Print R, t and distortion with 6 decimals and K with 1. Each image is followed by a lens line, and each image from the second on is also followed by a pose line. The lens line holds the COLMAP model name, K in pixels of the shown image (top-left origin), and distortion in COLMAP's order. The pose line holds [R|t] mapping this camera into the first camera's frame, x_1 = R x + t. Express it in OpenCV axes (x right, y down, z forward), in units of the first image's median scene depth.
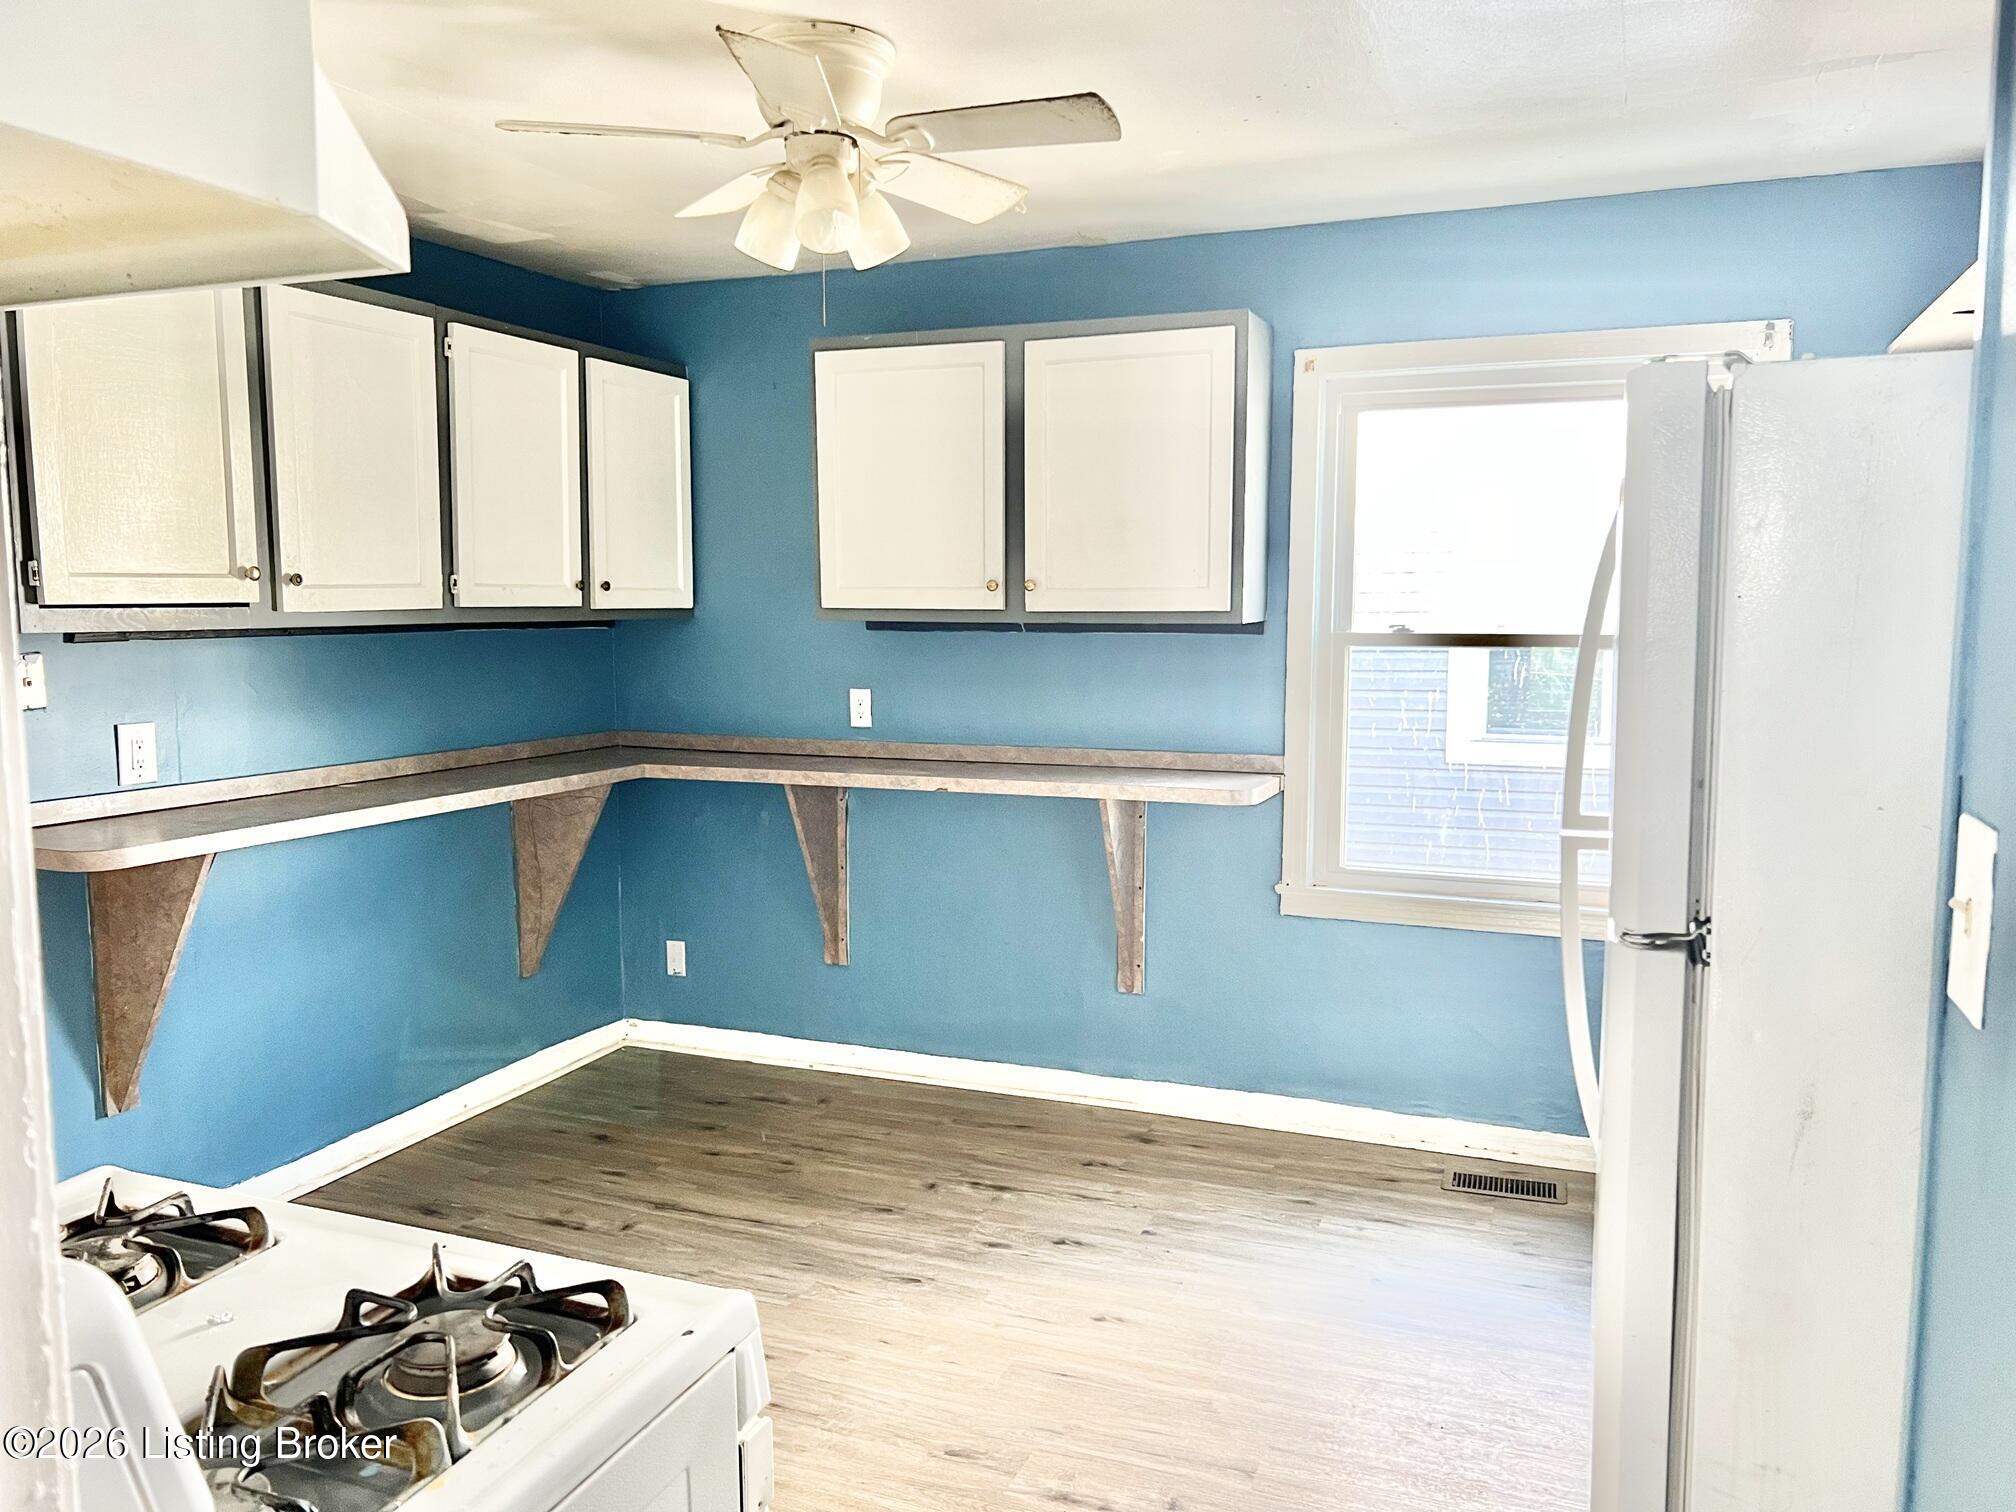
lens RADIAL K [[1510.0, 0, 1005.7], [0, 1510.0, 757.0], [0, 0, 1]] dist [0.027318, 0.000982]
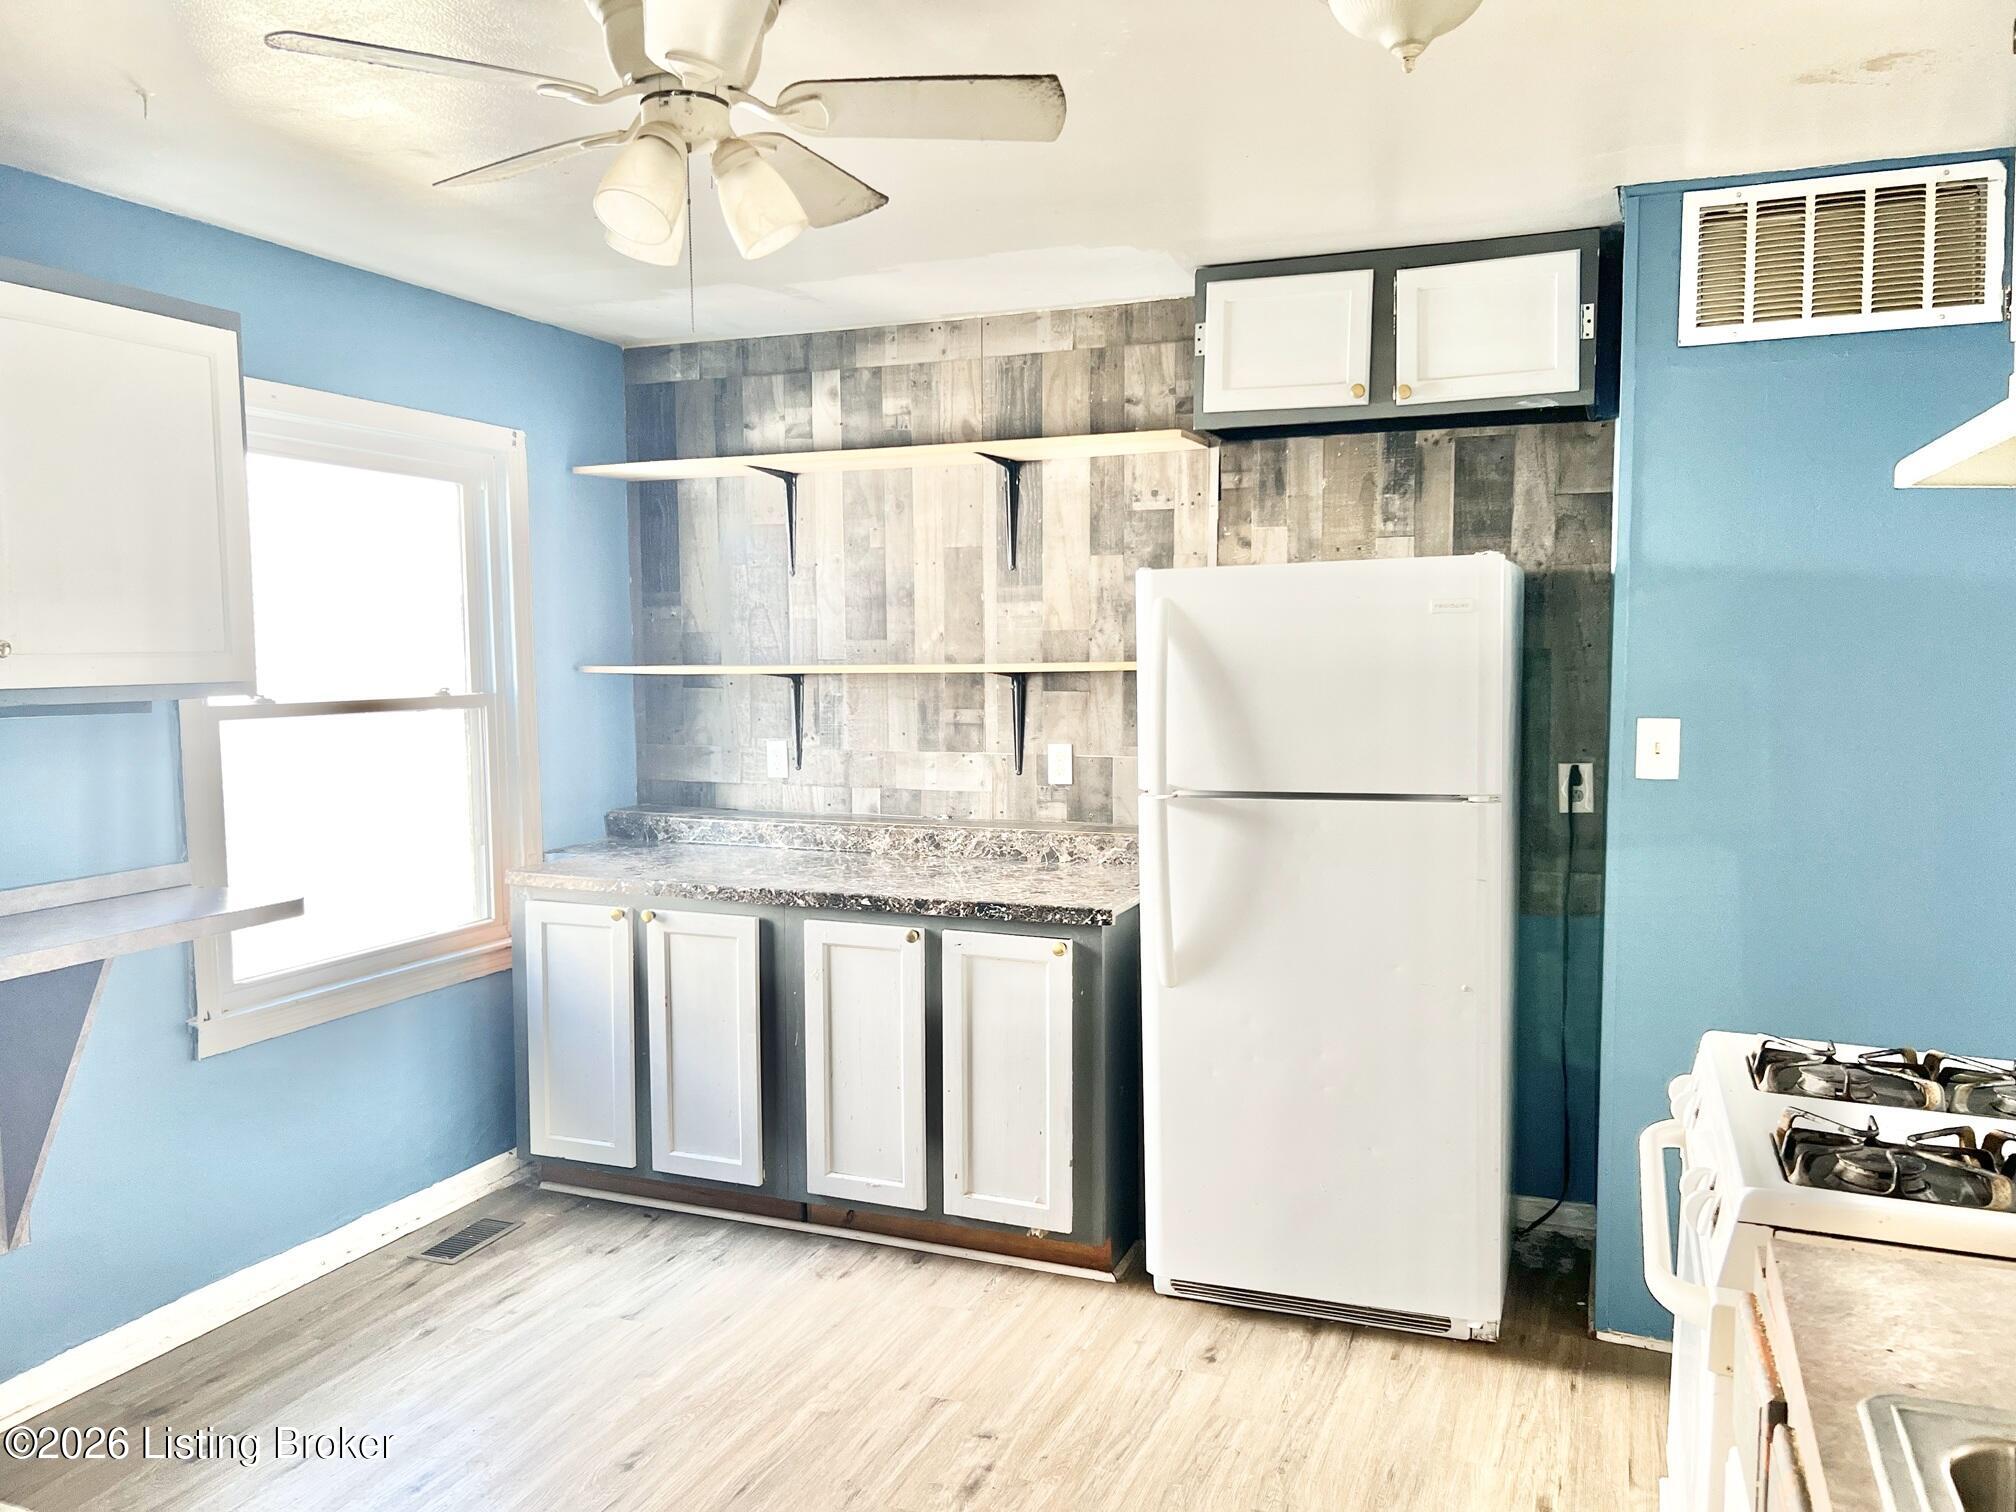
lens RADIAL K [[1510.0, 0, 1007.0], [0, 1510.0, 757.1], [0, 0, 1]] dist [0.027318, 0.000982]
pose [[0.013166, -0.072442, 0.997286, -0.659057], [0.116086, 0.990739, 0.070434, -0.066594], [-0.993152, 0.114843, 0.021453, 0.586109]]
